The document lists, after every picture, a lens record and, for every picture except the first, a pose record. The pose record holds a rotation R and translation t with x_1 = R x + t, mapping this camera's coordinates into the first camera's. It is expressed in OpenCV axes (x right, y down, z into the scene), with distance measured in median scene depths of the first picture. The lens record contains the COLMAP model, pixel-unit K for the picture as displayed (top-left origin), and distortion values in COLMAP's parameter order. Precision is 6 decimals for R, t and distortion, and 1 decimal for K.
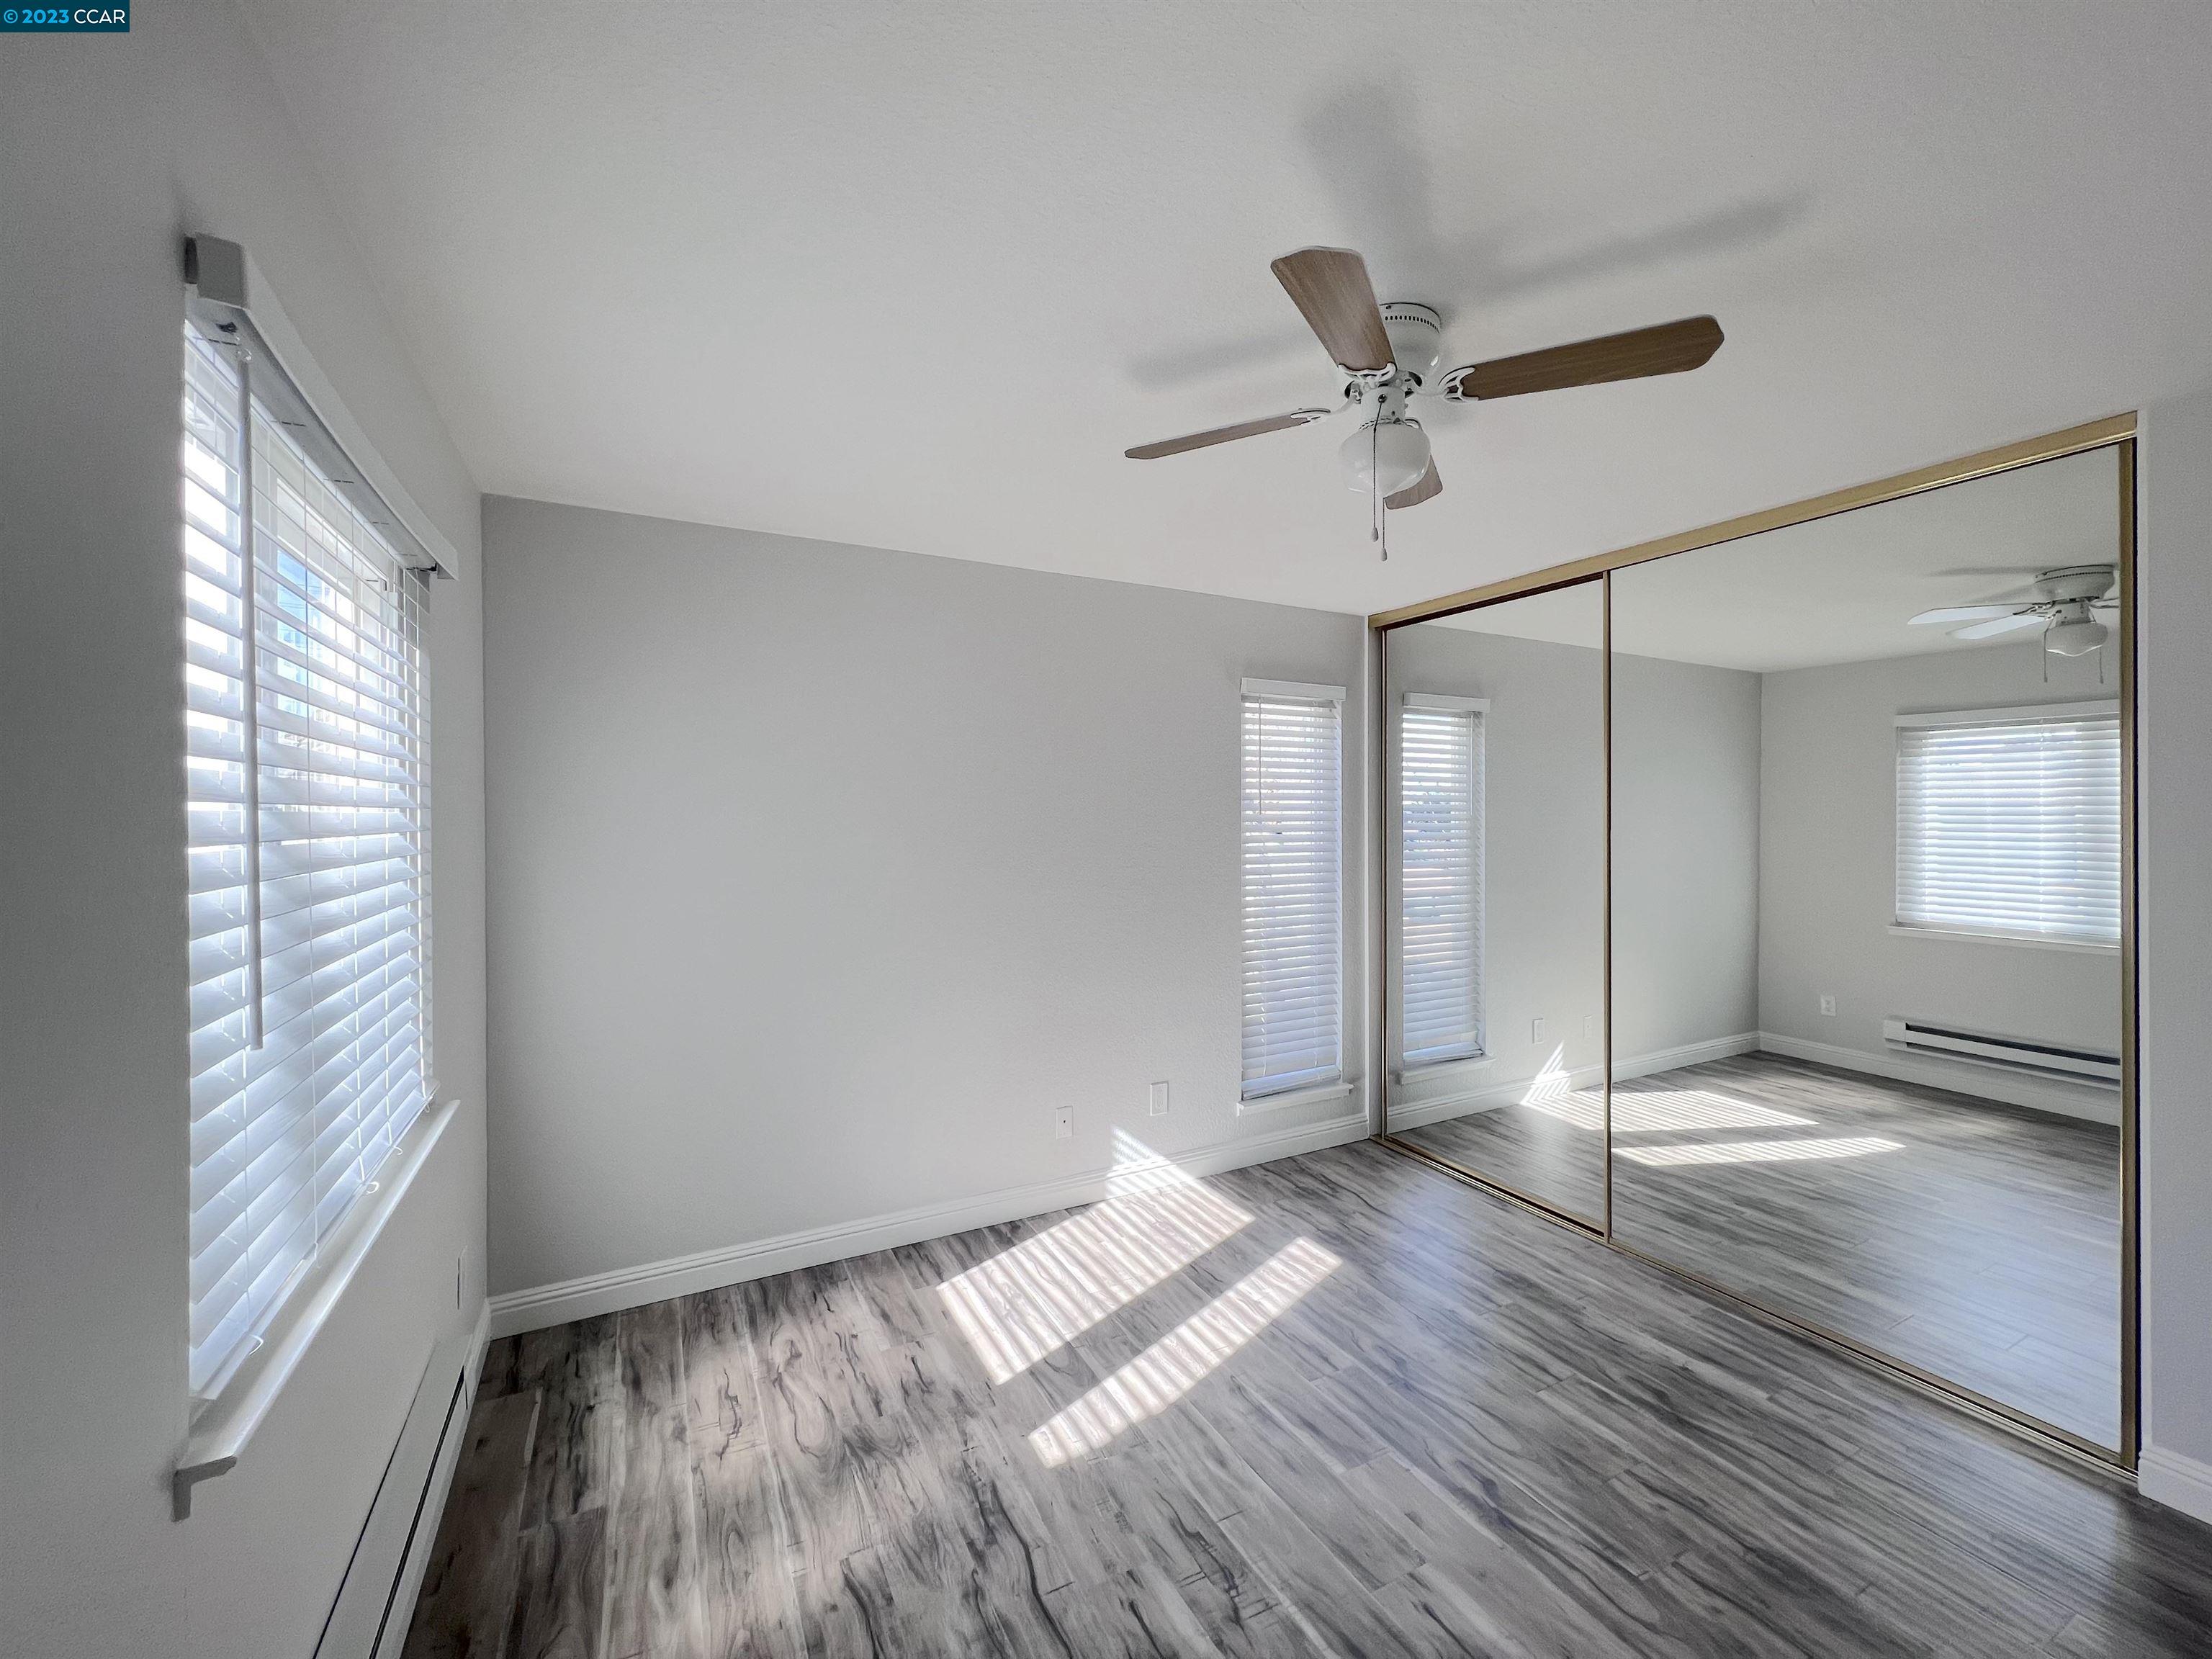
lens RADIAL K [[883.8, 0, 1101.1], [0, 883.8, 829.6], [0, 0, 1]] dist [-0.000564, 0.000063]
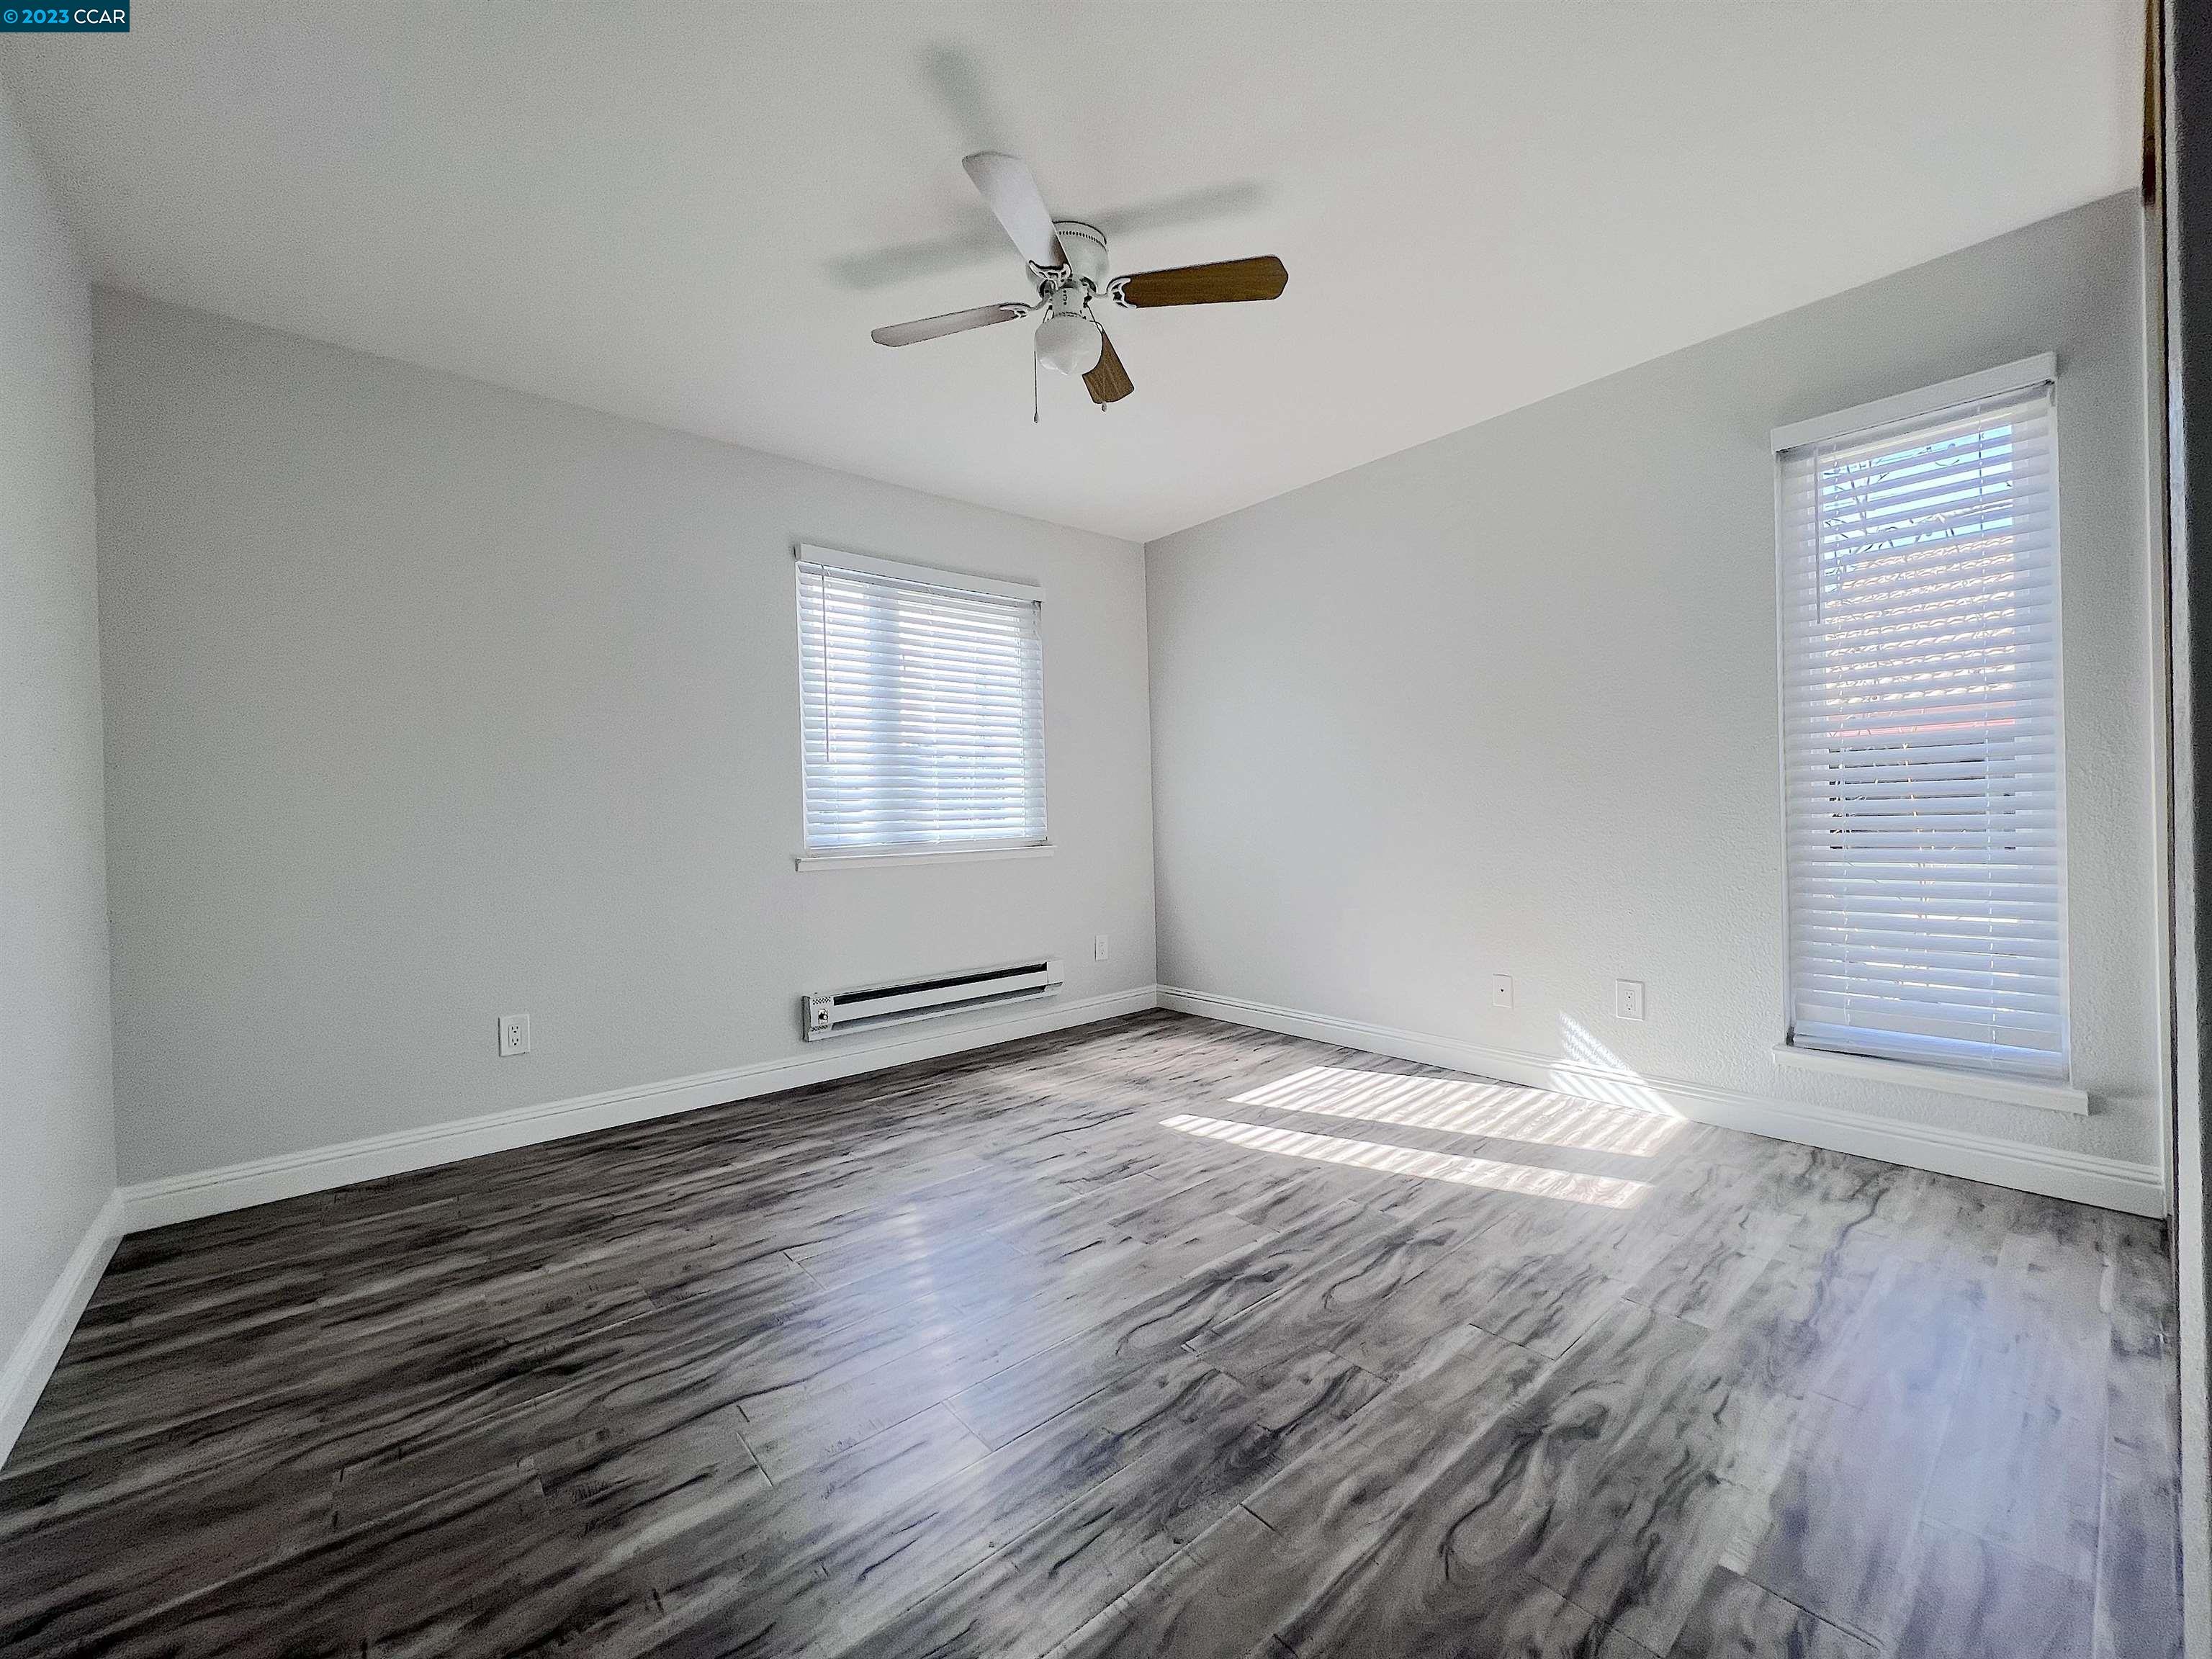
lens RADIAL K [[883.8, 0, 1103.4], [0, 883.8, 827.5], [0, 0, 1]] dist [-0.000564, 0.000063]
pose [[0.219395, 0.005928, -0.975618, 1.159781], [0.009972, 0.999916, 0.008318, 0.205808], [0.975585, -0.011554, 0.219317, 0.536987]]
